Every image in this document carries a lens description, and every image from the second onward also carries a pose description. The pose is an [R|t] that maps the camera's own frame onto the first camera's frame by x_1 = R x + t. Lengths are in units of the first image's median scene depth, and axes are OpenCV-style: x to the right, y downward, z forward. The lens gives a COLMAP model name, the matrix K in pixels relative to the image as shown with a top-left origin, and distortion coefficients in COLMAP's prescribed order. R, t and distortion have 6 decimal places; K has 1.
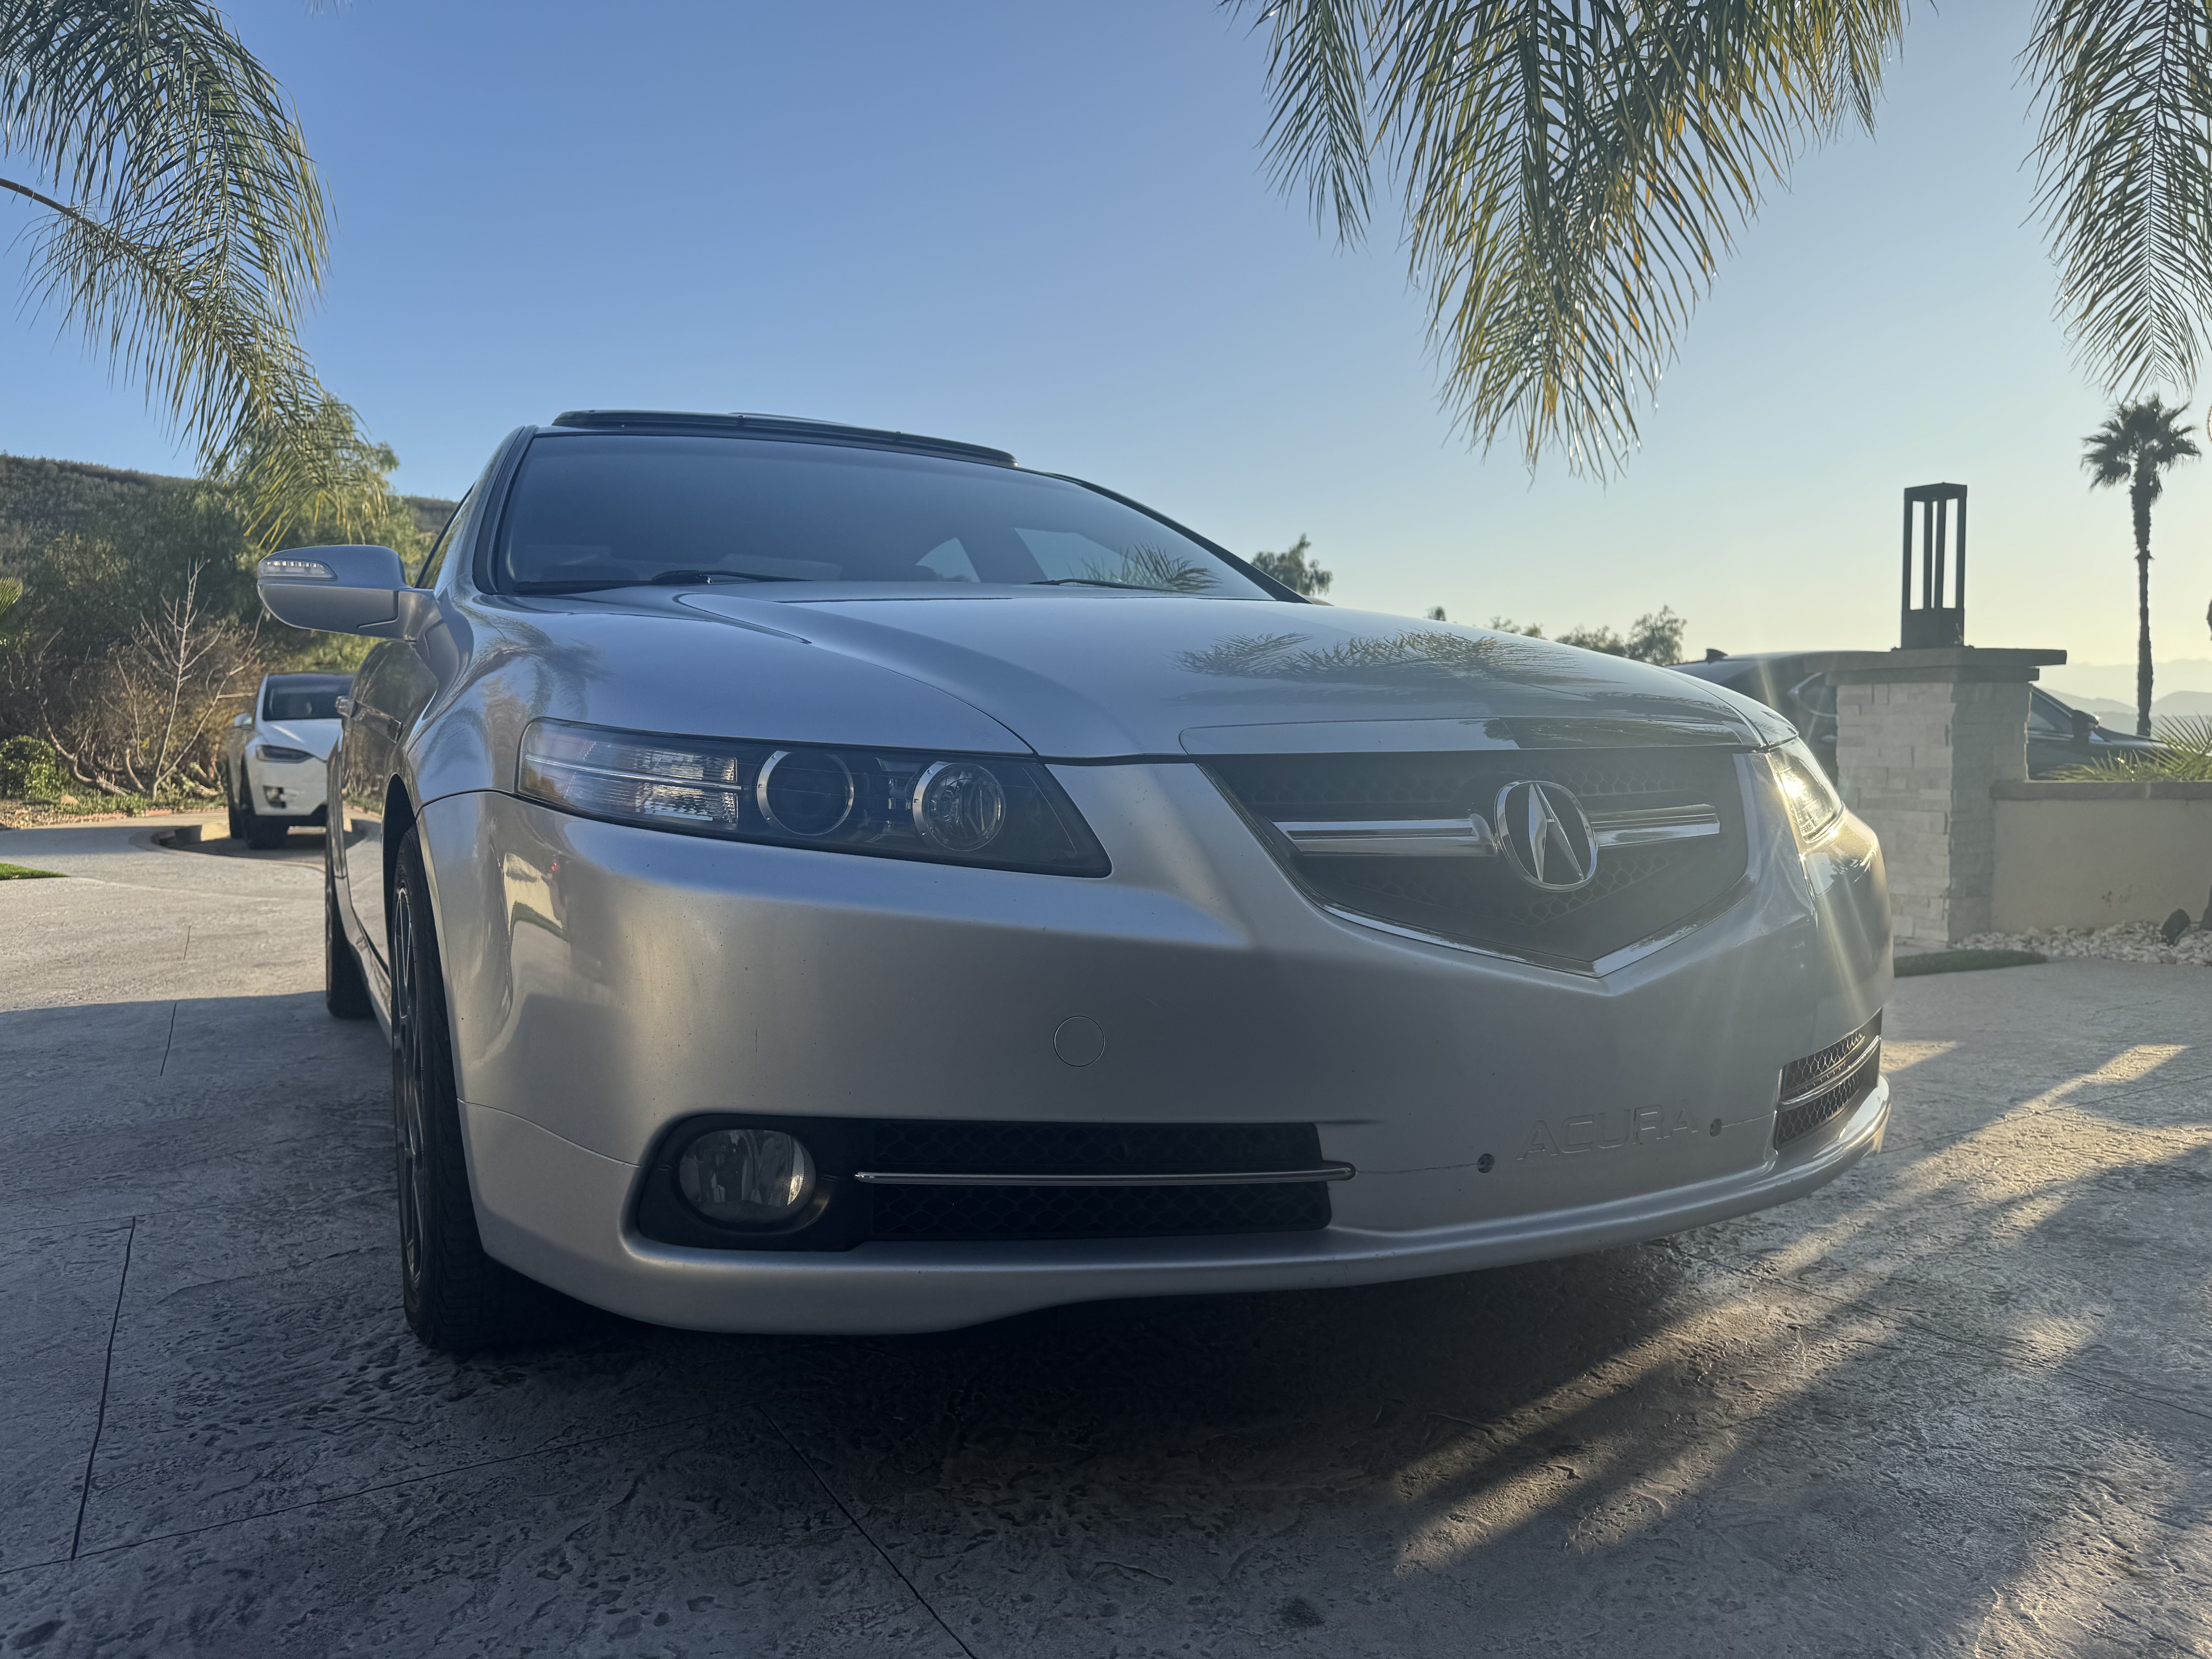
lens RADIAL K [[1549.9, 0, 1058.7], [0, 1549.9, 823.3], [0, 0, 1]] dist [0.044479, -0.068687]
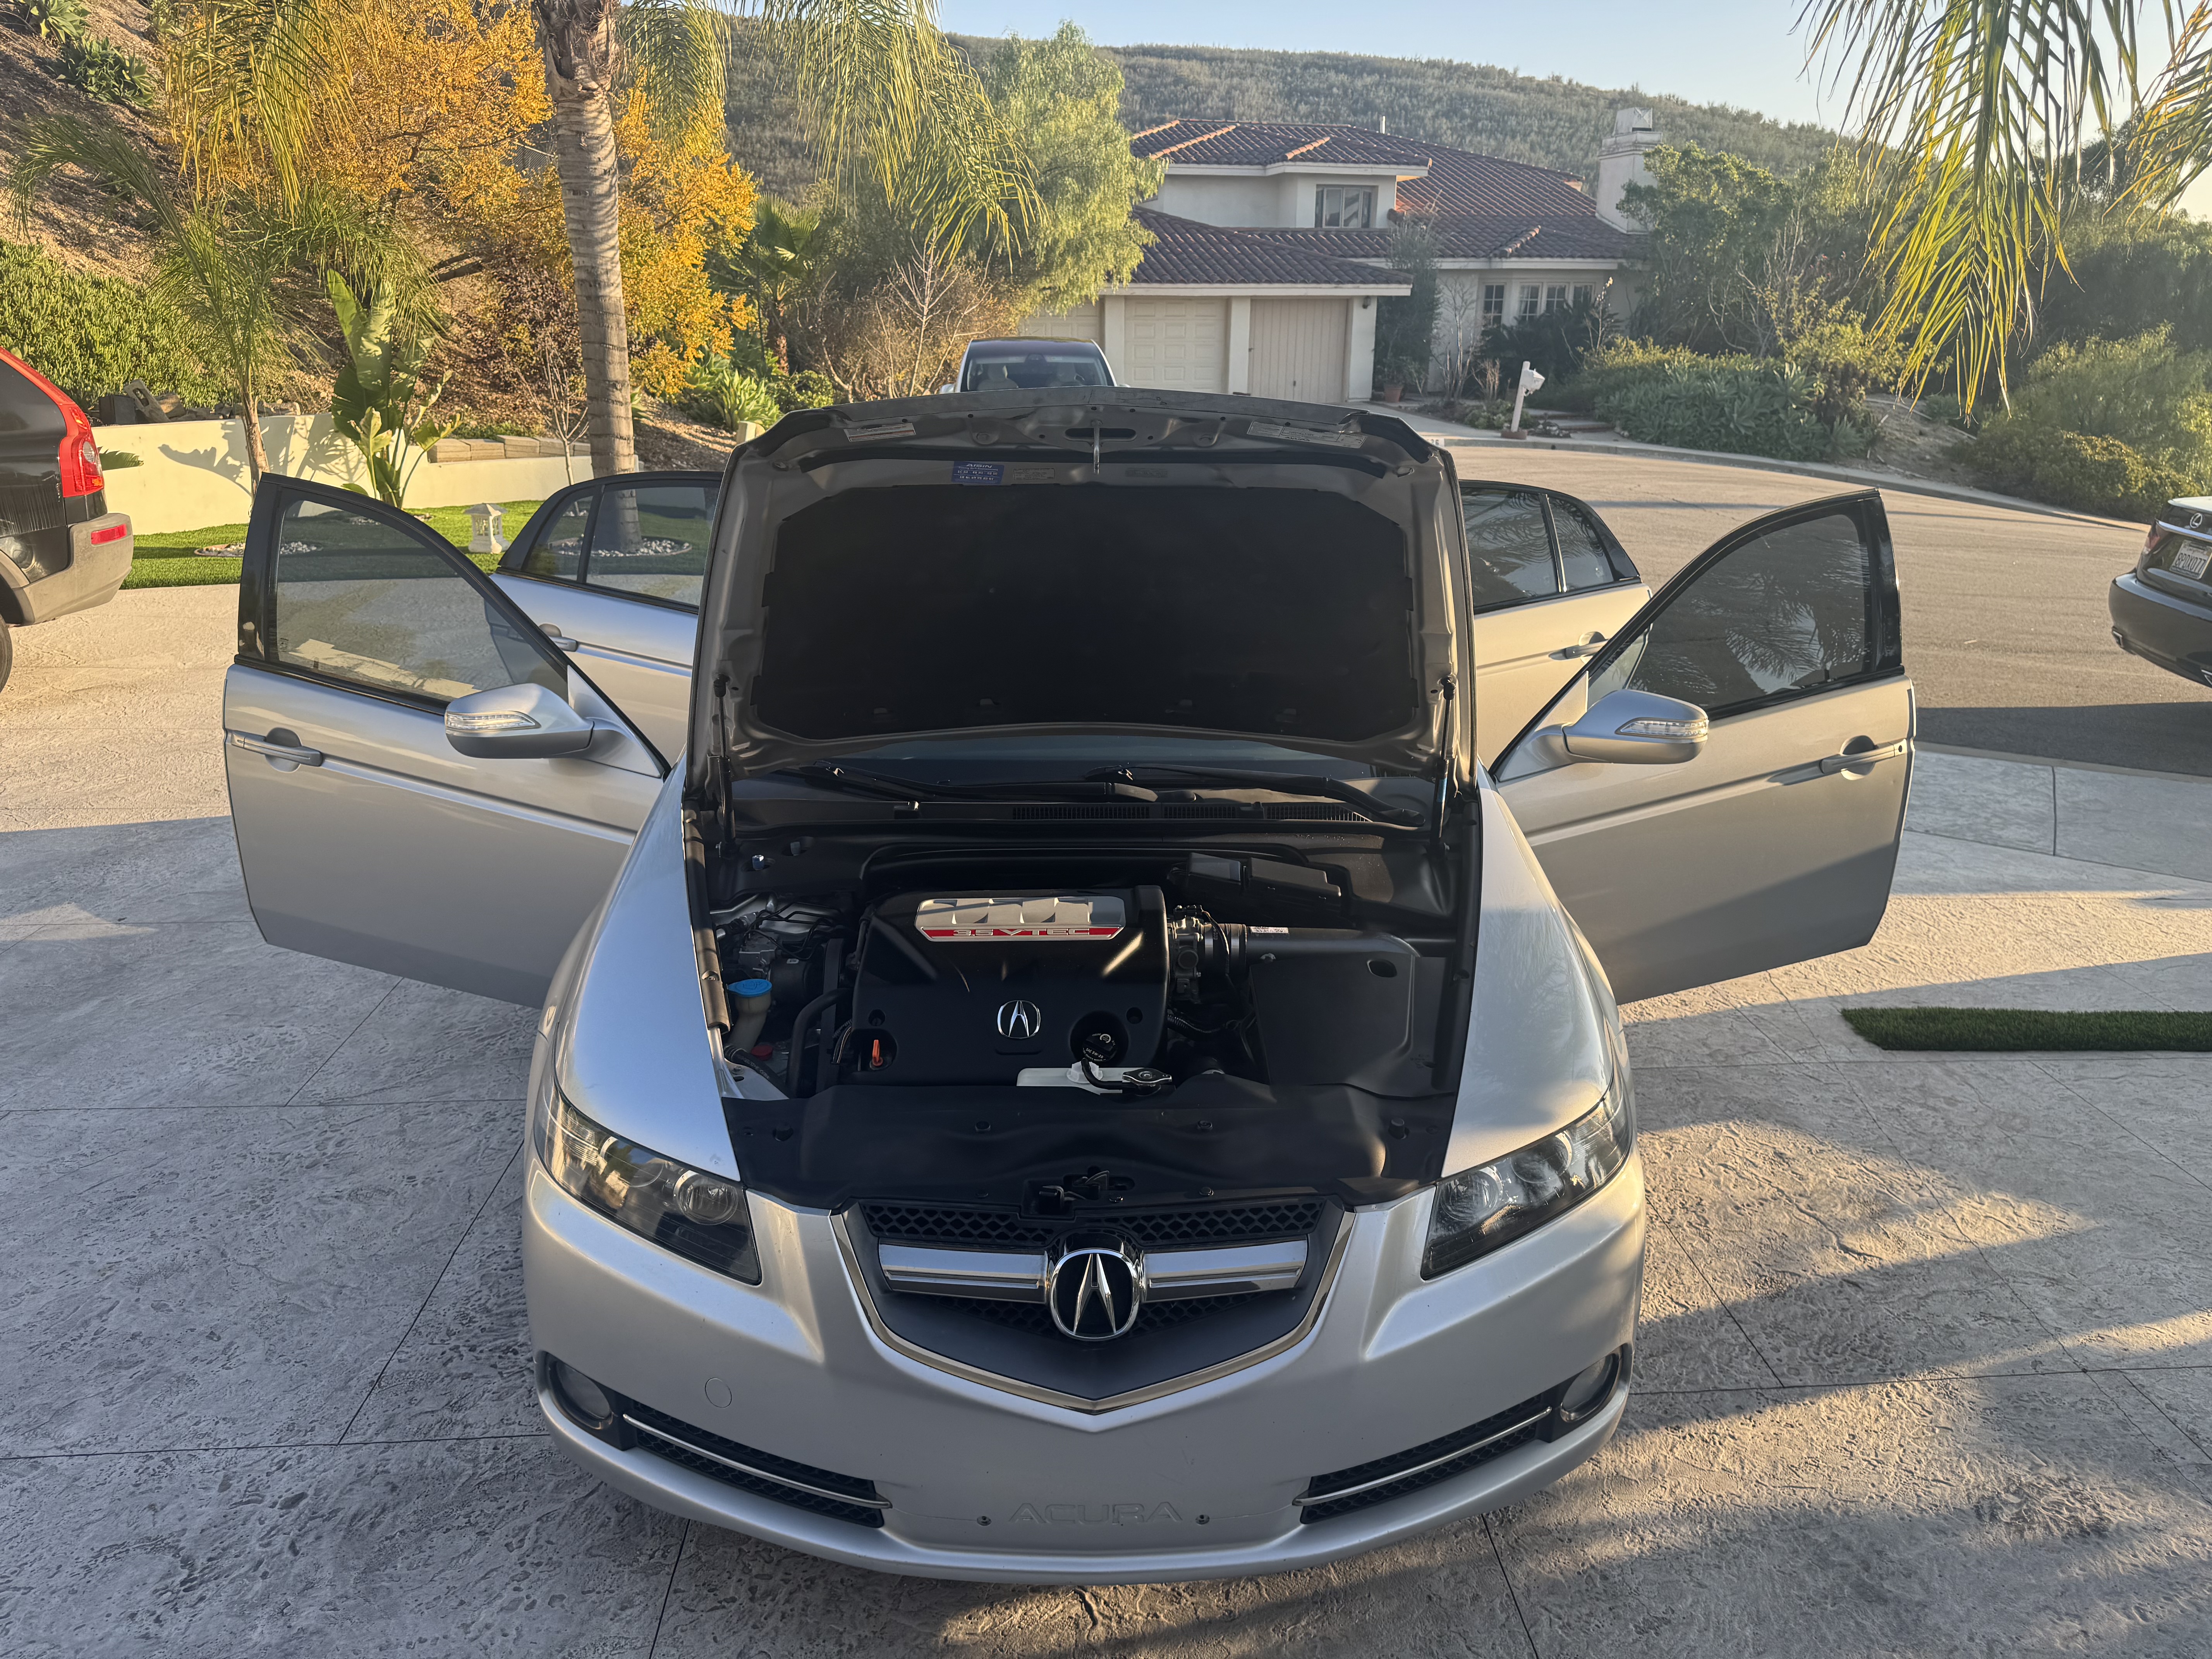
lens RADIAL K [[1540.5, 0, 1110.6], [0, 1540.5, 841.3], [0, 0, 1]] dist [0.002471, -0.004750]
pose [[0.901936, 0.156890, -0.402365, 0.797728], [-0.035407, 0.955406, 0.293165, -0.758099], [0.430416, -0.250170, 0.867270, -0.037324]]
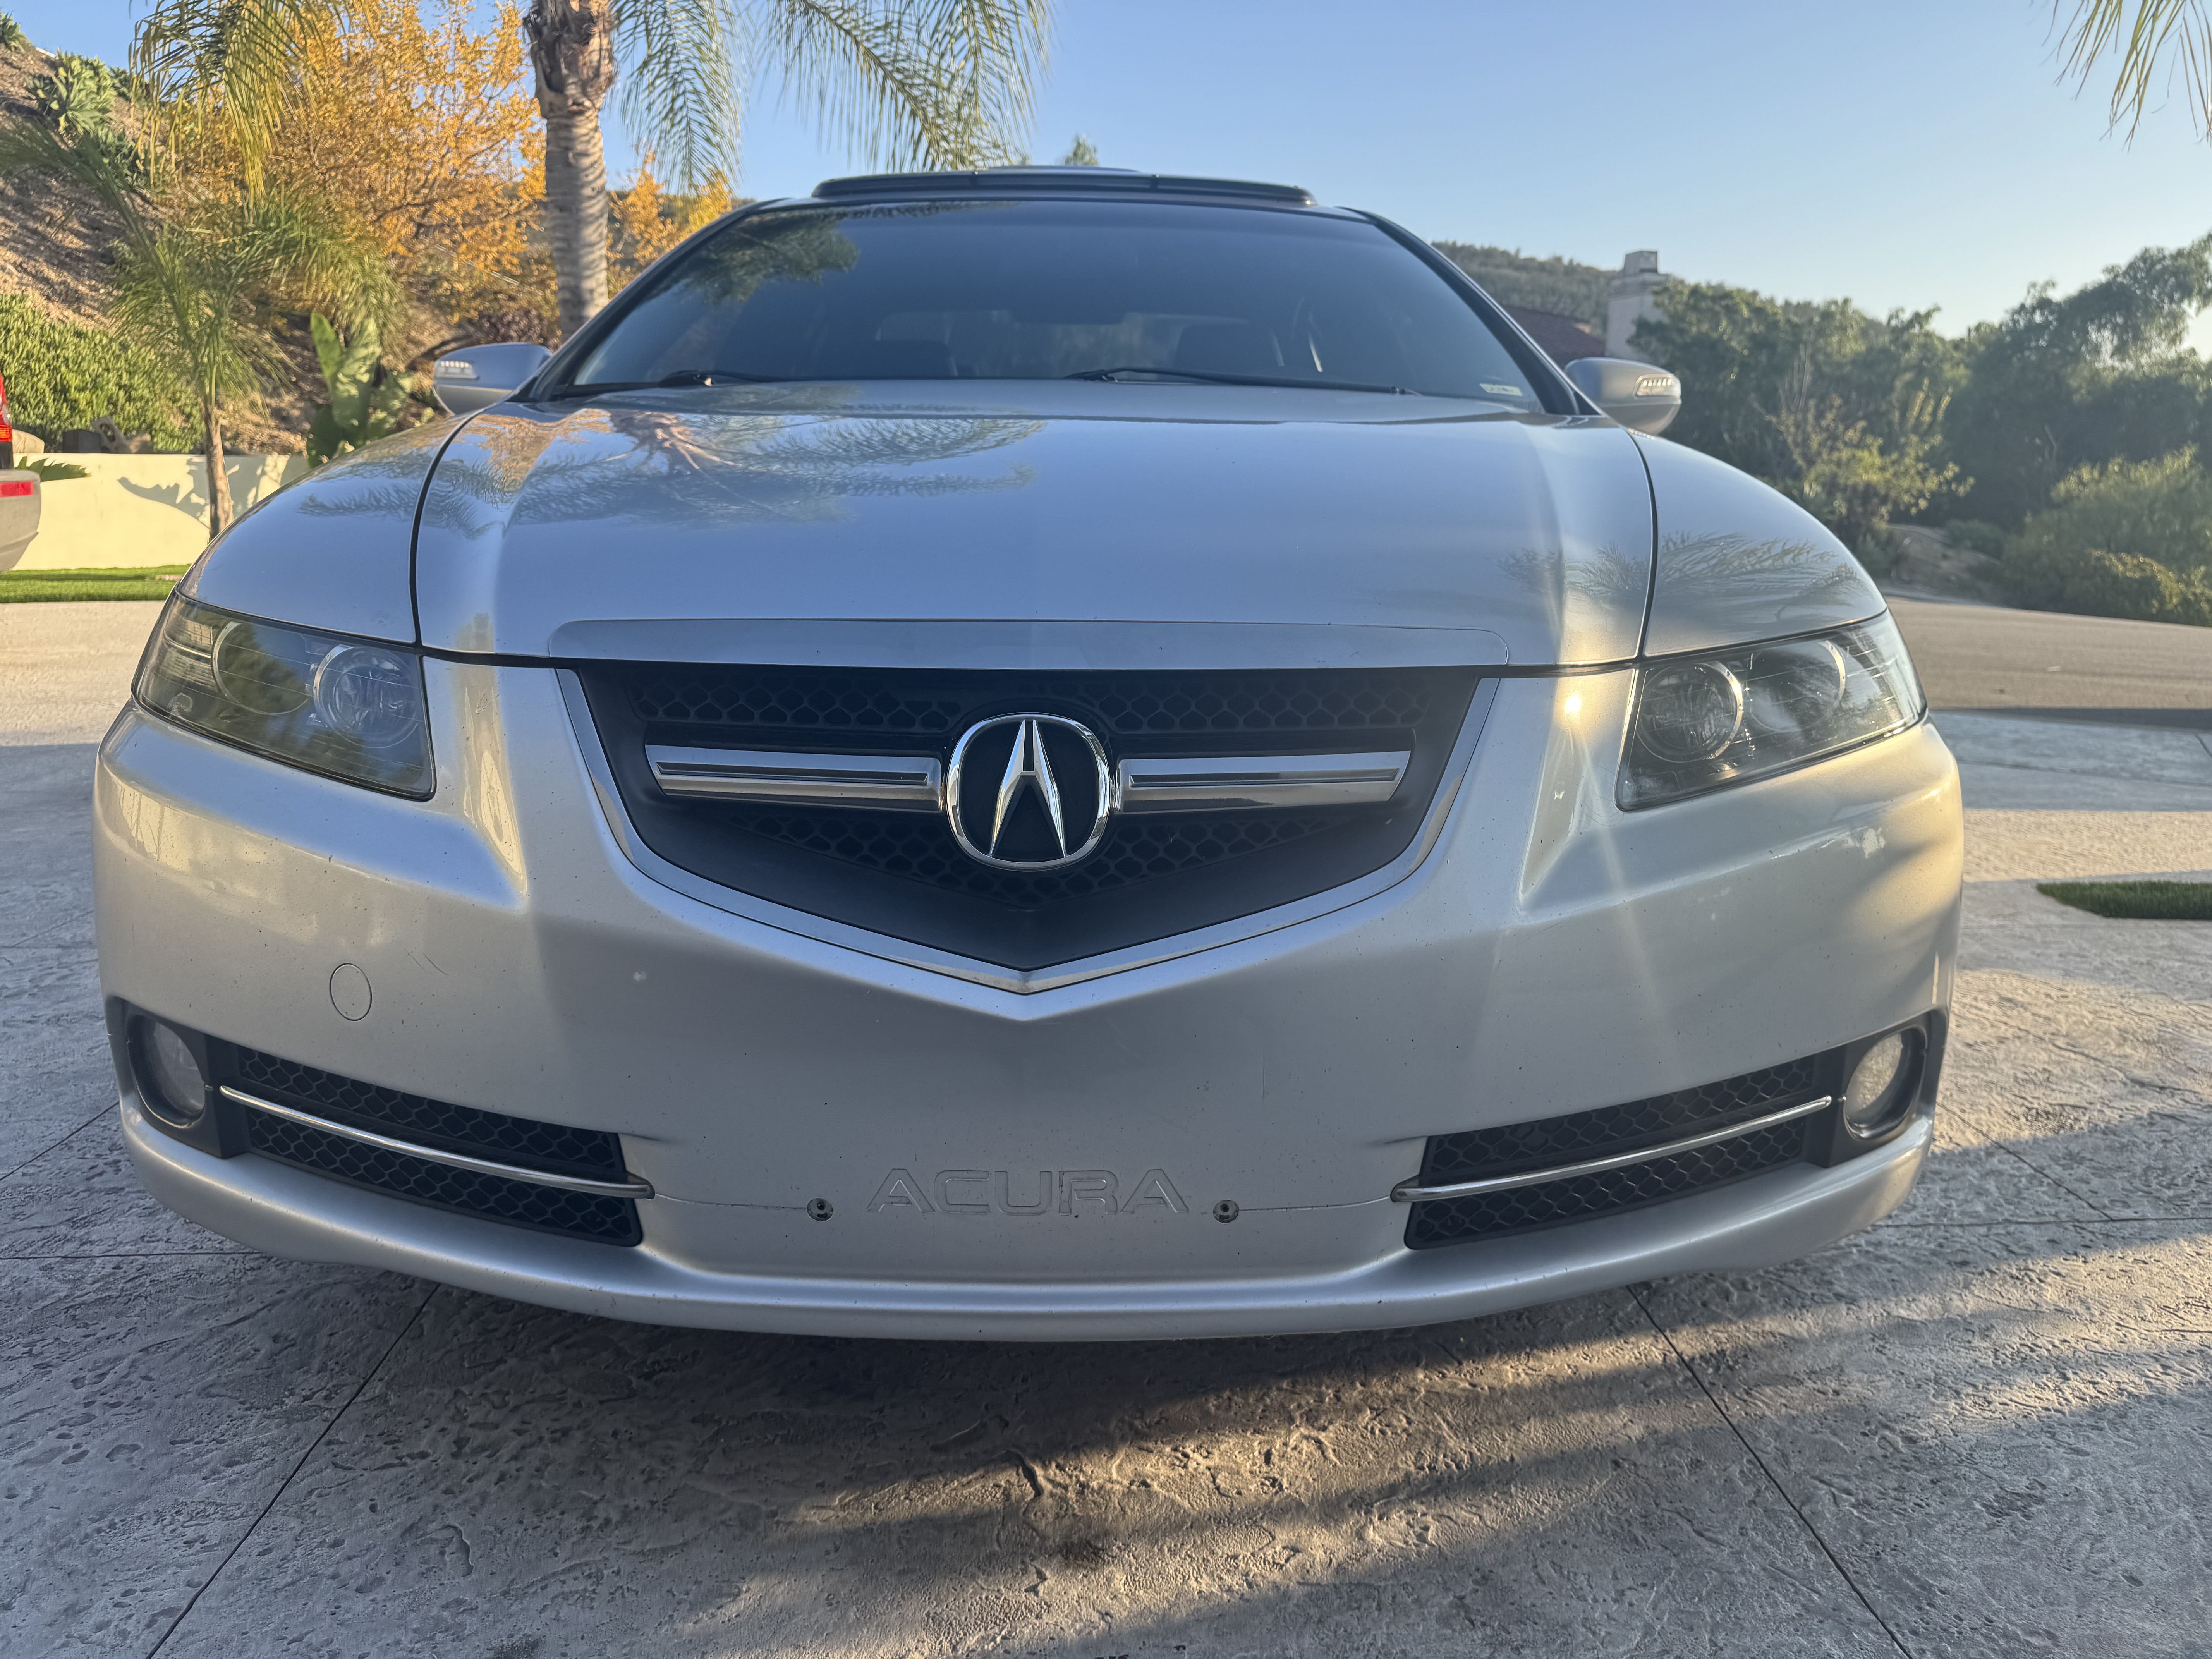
lens RADIAL K [[1541.3, 0, 1106.1], [0, 1541.3, 854.8], [0, 0, 1]] dist [-0.002318, -0.003310]
pose [[0.896515, 0.119261, -0.426658, 0.657585], [-0.036847, 0.979820, 0.196459, -0.105636], [0.441478, -0.160407, 0.882818, 0.383528]]
